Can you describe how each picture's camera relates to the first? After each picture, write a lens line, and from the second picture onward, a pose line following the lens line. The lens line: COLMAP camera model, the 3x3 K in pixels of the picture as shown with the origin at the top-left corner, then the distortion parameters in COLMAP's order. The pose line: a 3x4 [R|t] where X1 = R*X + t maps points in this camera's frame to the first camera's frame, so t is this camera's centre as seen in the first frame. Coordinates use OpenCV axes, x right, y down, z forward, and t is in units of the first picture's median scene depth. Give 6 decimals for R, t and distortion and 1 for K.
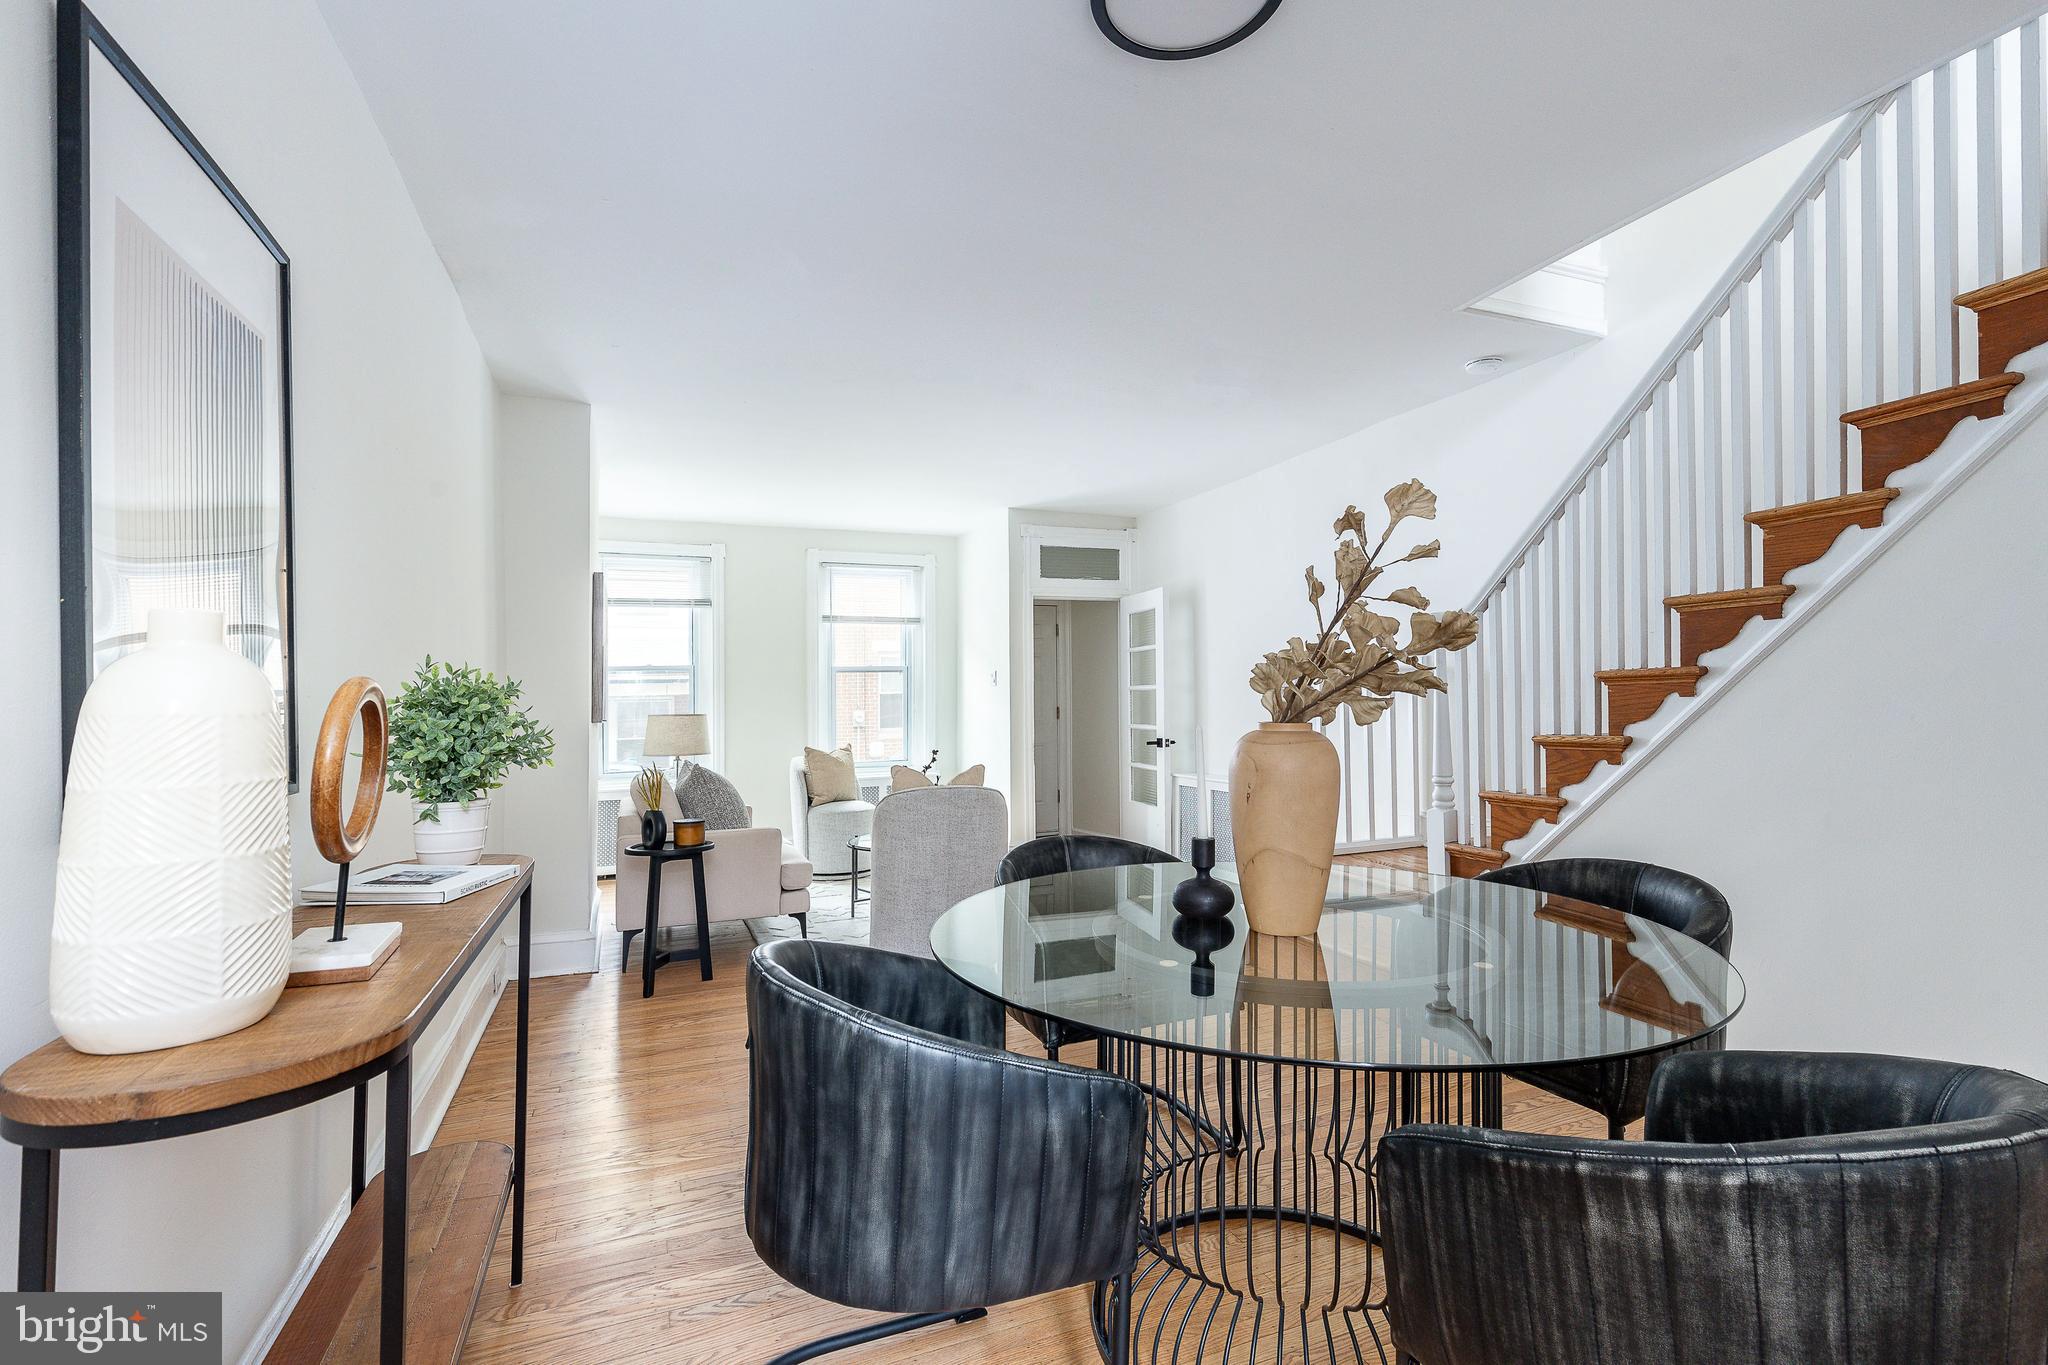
lens RADIAL K [[921.5, 0, 1019.1], [0, 921.5, 706.3], [0, 0, 1]] dist [0.001040, 0.000276]
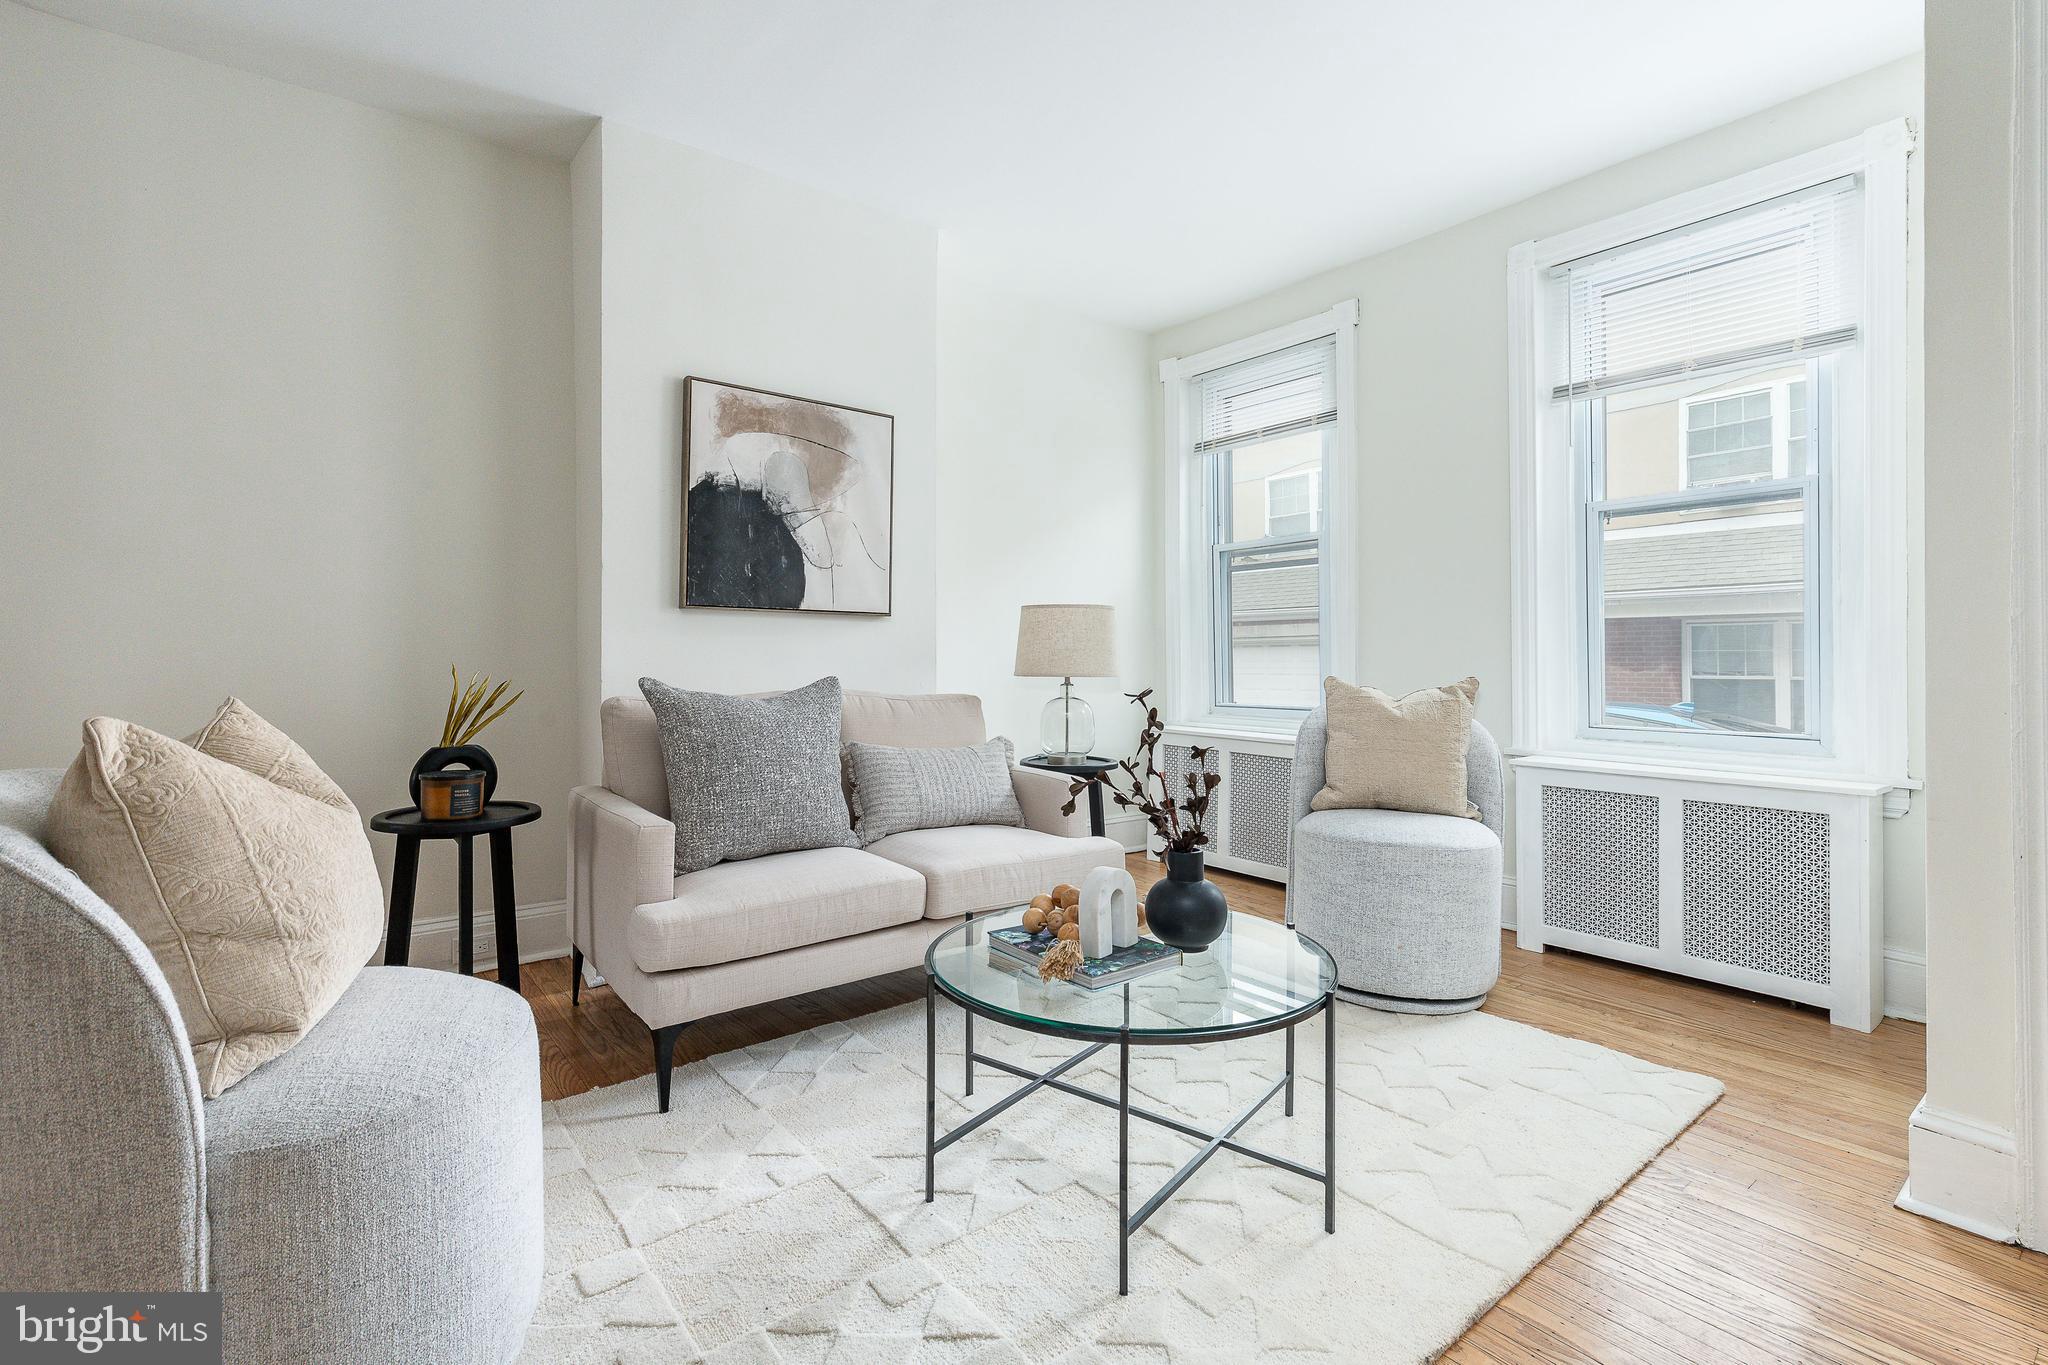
lens RADIAL K [[909.2, 0, 1017.4], [0, 909.2, 647.4], [0, 0, 1]] dist [0.003970, 0.000299]
pose [[0.278806, 0.012102, -0.960271, 0.144509], [-0.003805, 0.999927, 0.011497, 0.023124], [0.960340, 0.000449, 0.278832, 0.660174]]
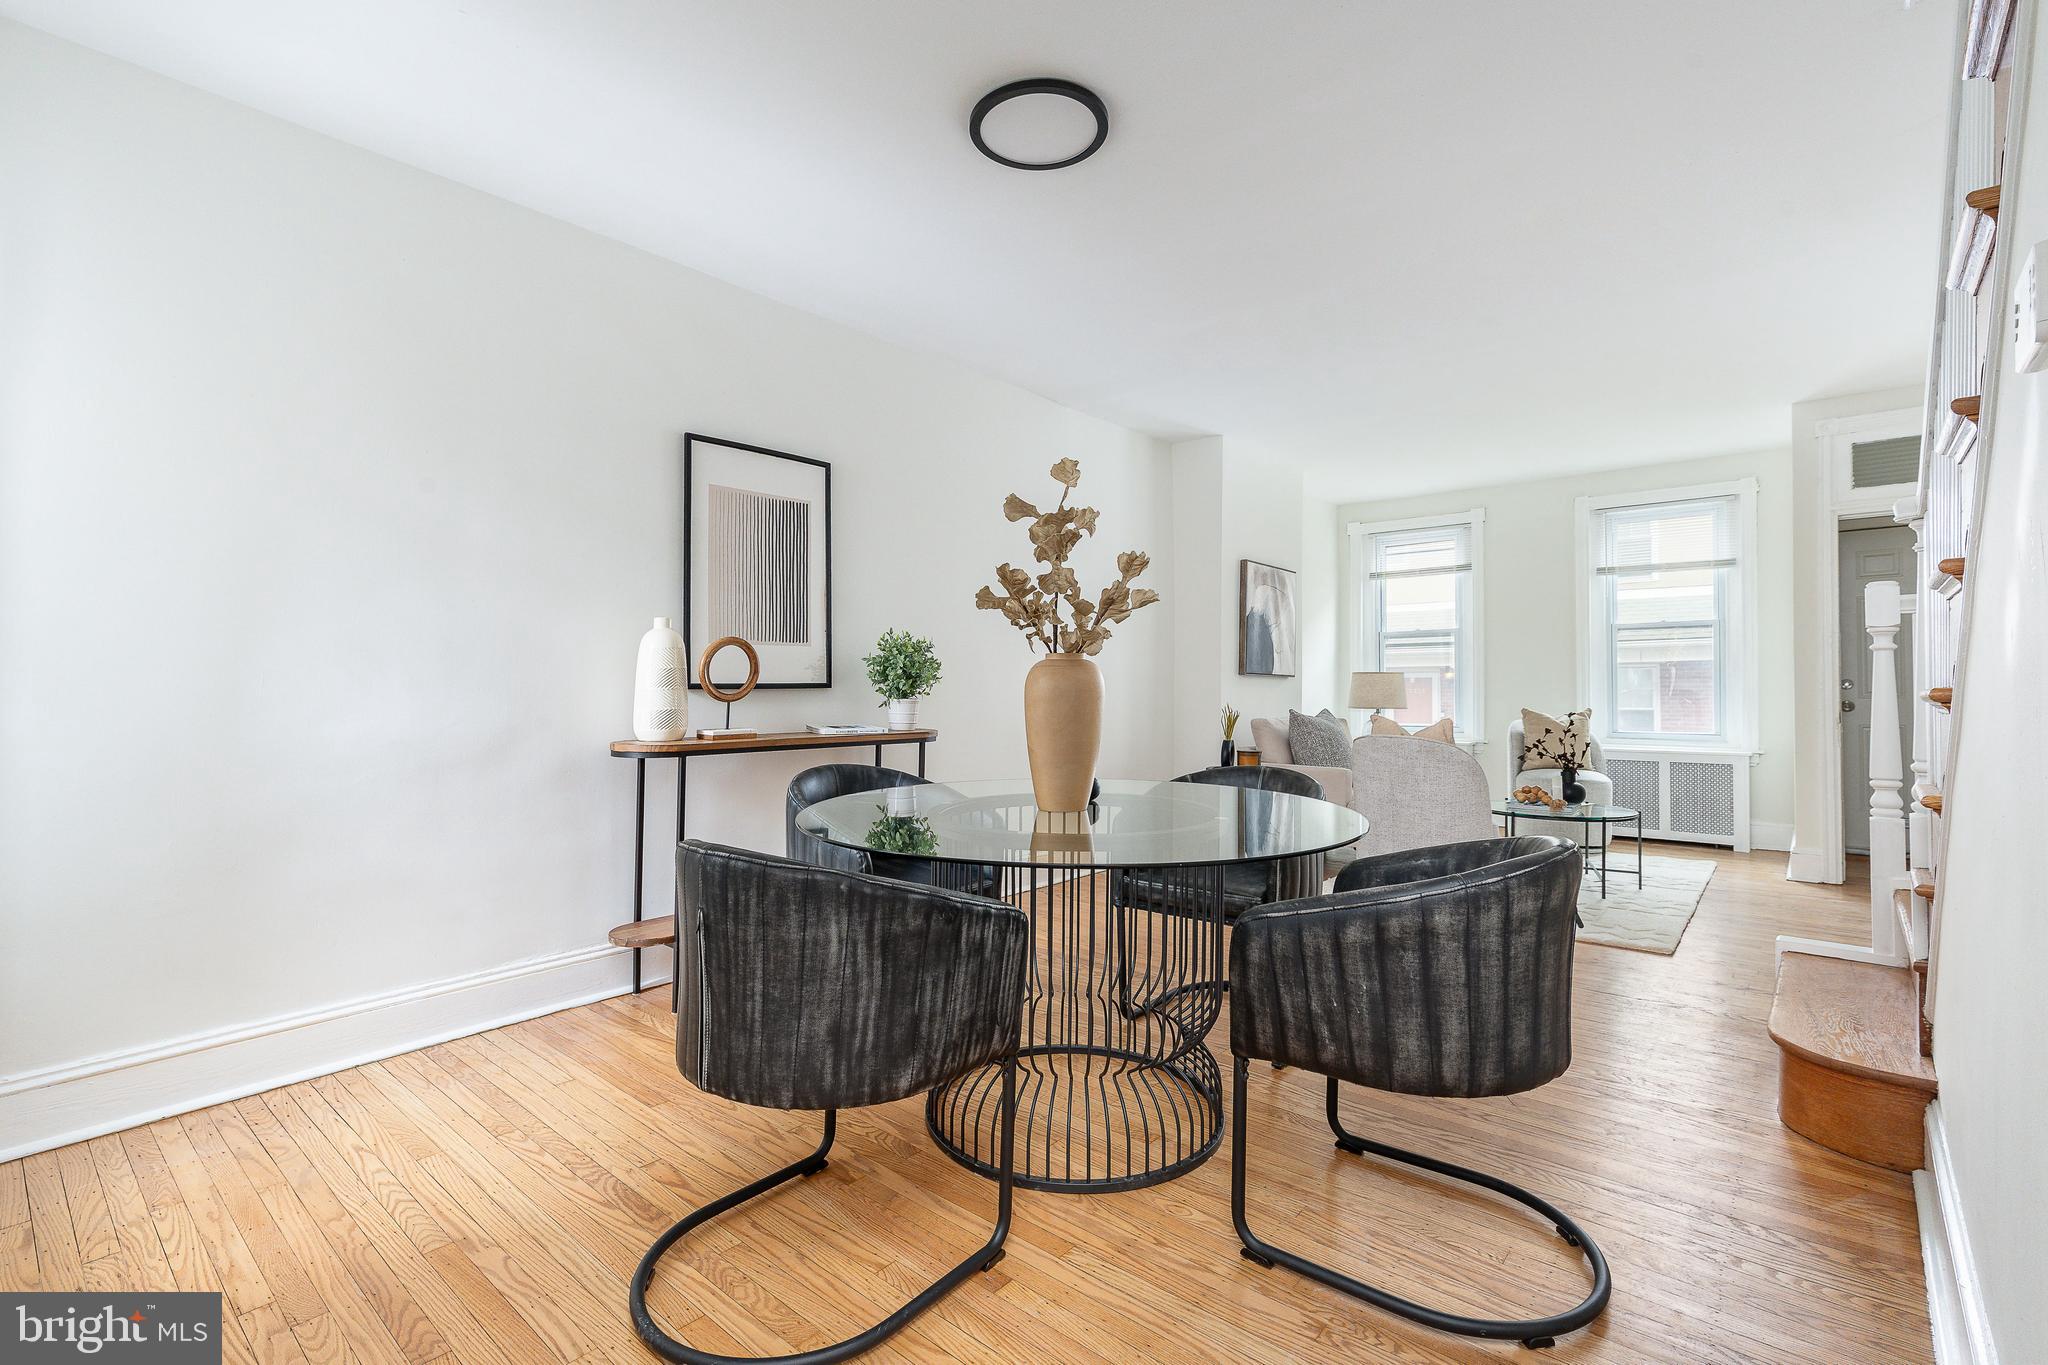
lens RADIAL K [[912.7, 0, 1019.6], [0, 912.7, 679.2], [0, 0, 1]] dist [0.000182, -0.000318]
pose [[0.464629, 0.008183, -0.885468, 0.336161], [-0.008322, 0.999953, 0.004875, 0.011854], [0.885466, 0.005104, 0.464675, 0.082588]]
